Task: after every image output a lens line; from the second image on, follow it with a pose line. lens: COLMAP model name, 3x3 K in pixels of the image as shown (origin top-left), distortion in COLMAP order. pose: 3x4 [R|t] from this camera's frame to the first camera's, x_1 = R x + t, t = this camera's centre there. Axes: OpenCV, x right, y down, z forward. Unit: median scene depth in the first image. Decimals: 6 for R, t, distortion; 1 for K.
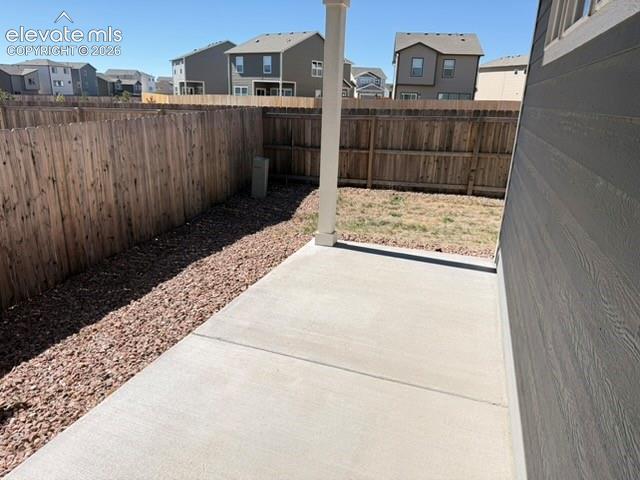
lens RADIAL K [[454.7, 0, 317.9], [0, 454.7, 240.2], [0, 0, 1]] dist [0.114572, -0.150823]
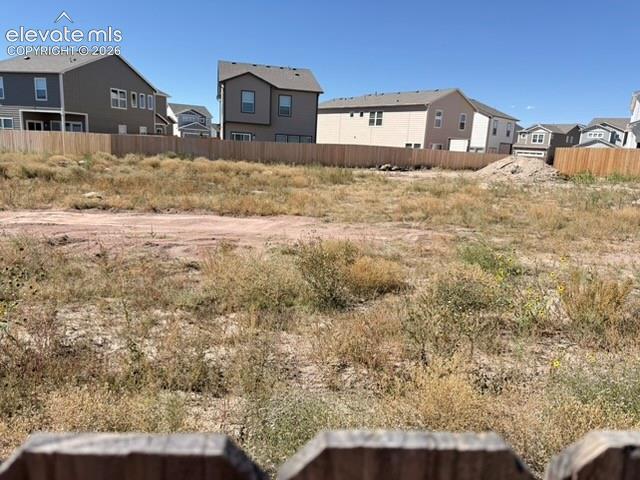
lens RADIAL K [[454.7, 0, 317.9], [0, 454.7, 240.2], [0, 0, 1]] dist [0.114572, -0.150823]
pose [[0.936548, -0.059958, 0.345375, 0.031807], [0.088044, 0.993914, -0.066202, -0.061260], [-0.339304, 0.092409, 0.936127, 0.200852]]
